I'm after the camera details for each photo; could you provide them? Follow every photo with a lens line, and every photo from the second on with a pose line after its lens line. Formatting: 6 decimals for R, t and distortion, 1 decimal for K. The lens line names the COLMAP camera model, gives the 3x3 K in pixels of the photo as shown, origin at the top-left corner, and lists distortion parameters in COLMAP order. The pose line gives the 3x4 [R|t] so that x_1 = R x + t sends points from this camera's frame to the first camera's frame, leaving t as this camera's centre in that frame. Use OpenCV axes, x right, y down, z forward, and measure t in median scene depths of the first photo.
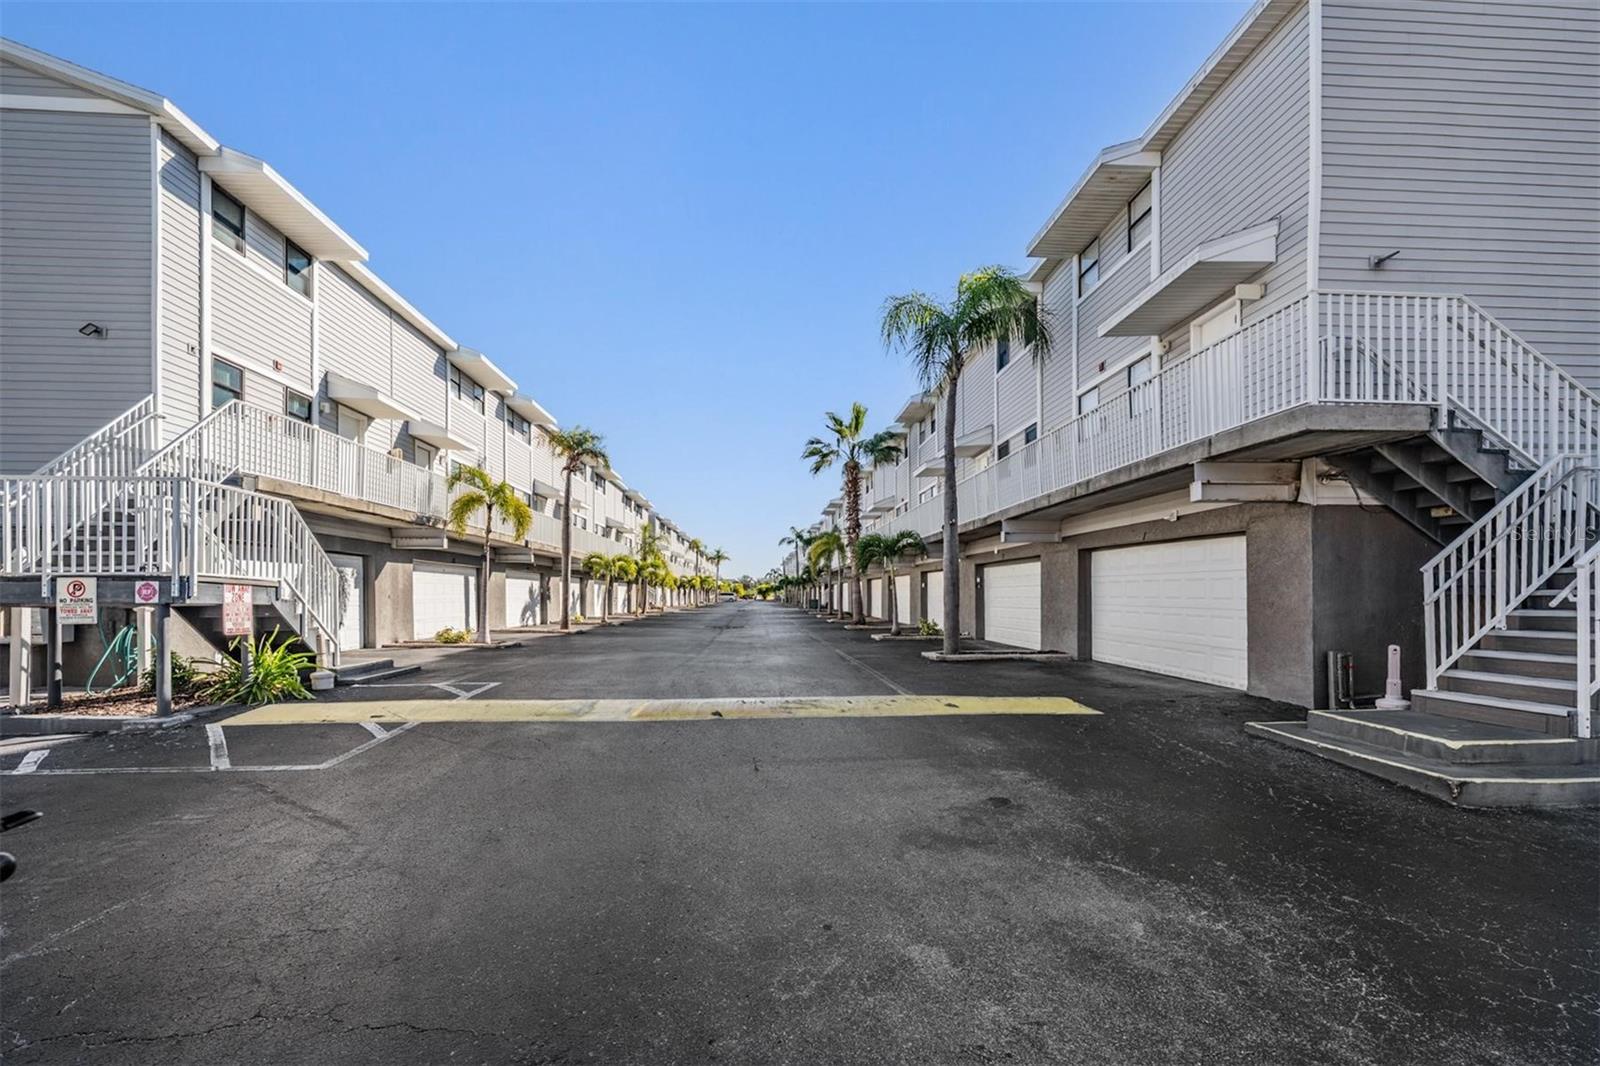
lens RADIAL K [[689.9, 0, 796.7], [0, 689.9, 528.6], [0, 0, 1]] dist [0.000492, -0.000562]
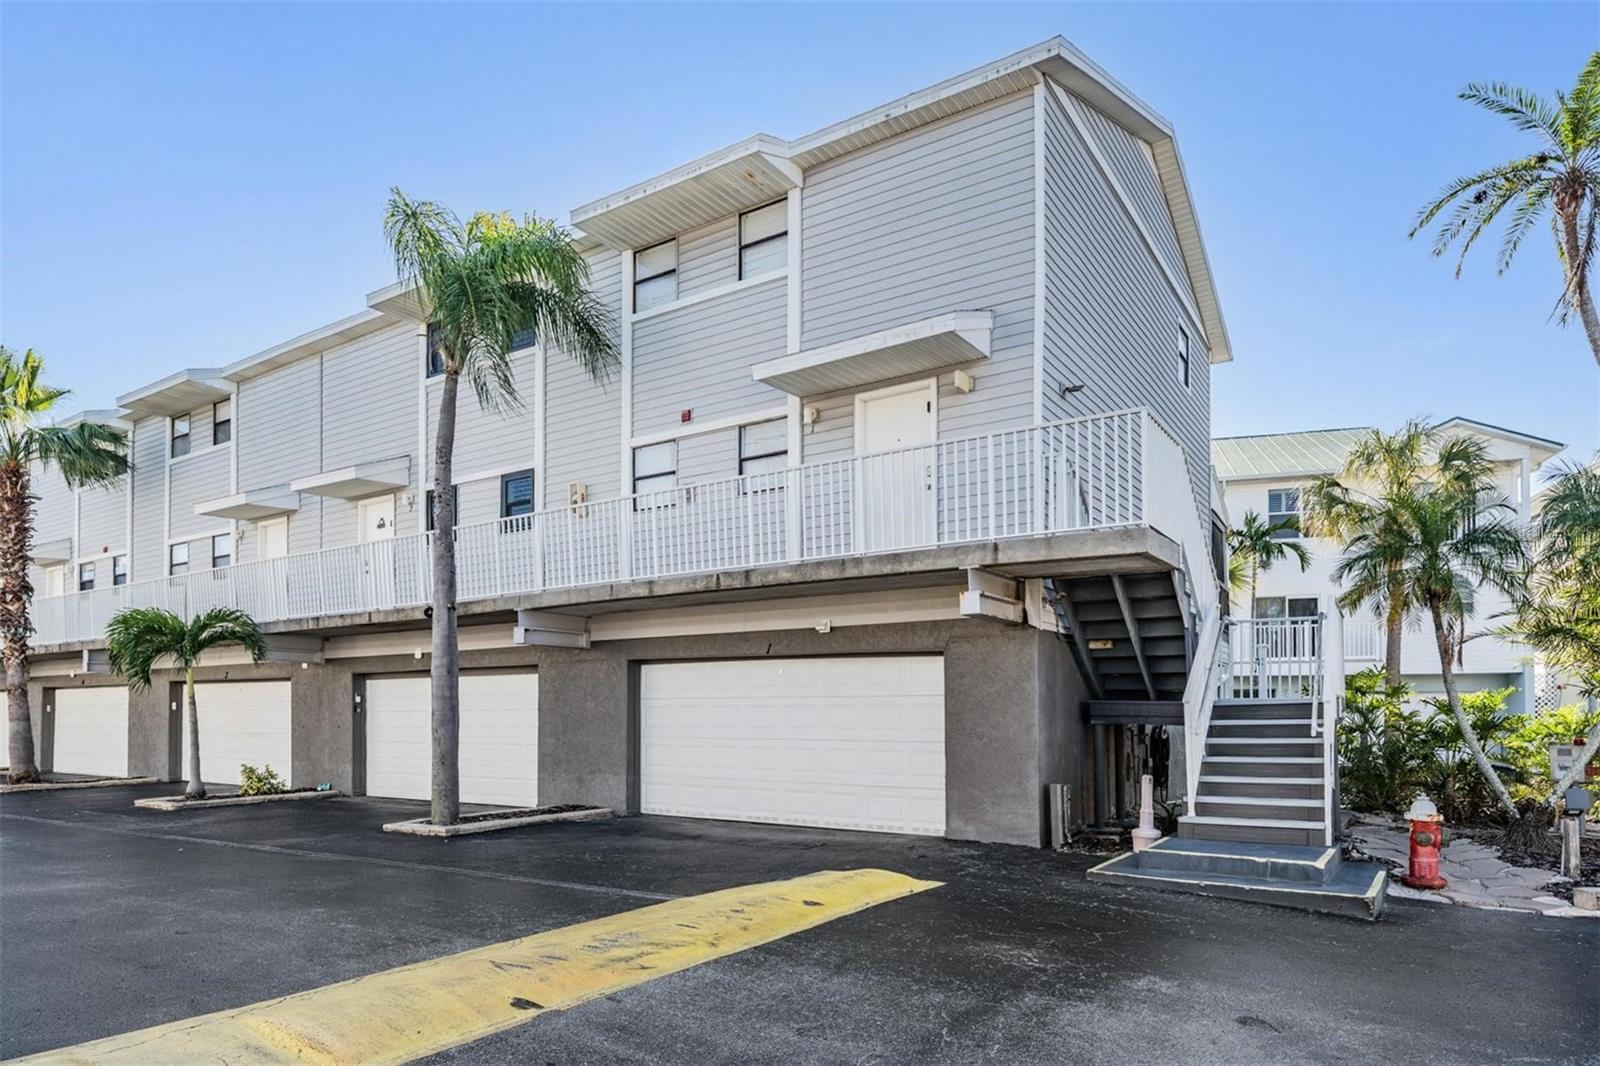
lens RADIAL K [[946.5, 0, 828.3], [0, 946.5, 634.3], [0, 0, 1]] dist [0.003344, -0.002761]
pose [[0.613760, 0.068772, 0.786491, -0.384962], [-0.072999, 0.996875, -0.030202, 0.028762], [-0.786110, -0.038876, 0.616862, 0.378753]]
